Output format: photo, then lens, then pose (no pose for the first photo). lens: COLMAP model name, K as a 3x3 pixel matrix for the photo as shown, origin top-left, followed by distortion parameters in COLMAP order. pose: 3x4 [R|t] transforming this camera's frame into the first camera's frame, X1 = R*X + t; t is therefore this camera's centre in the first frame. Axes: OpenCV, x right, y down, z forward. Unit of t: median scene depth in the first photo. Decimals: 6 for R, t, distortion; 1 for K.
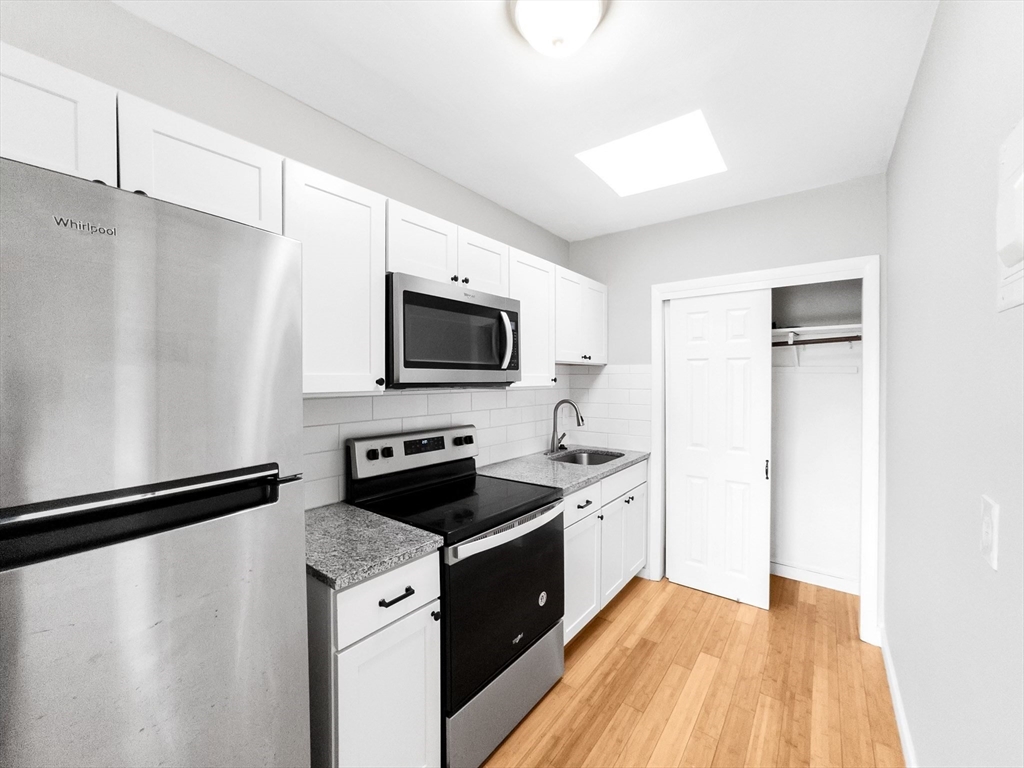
lens RADIAL K [[421.9, 0, 510.2], [0, 421.9, 386.3], [0, 0, 1]] dist [-0.033332, 0.017379]
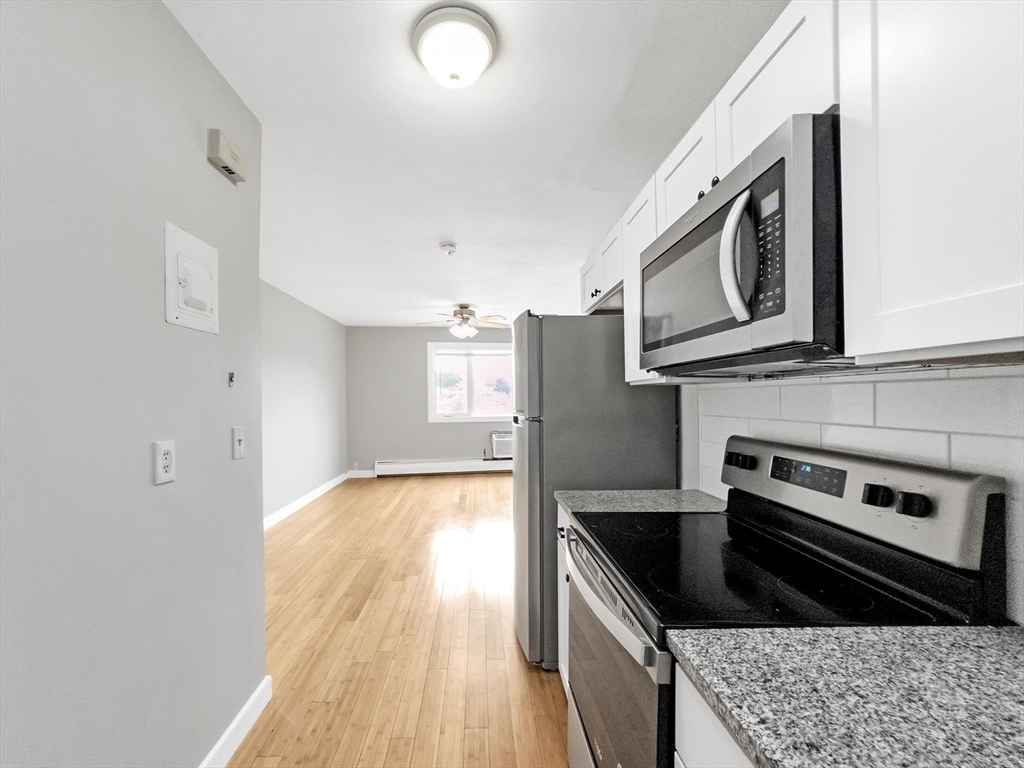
lens RADIAL K [[433.5, 0, 479.0], [0, 433.5, 394.4], [0, 0, 1]] dist [-0.000610, 0.000218]
pose [[-0.794218, 0.000131, -0.607633, 0.415614], [-0.005009, 0.999965, 0.006763, 0.028578], [0.607613, 0.008415, -0.794189, 1.027141]]
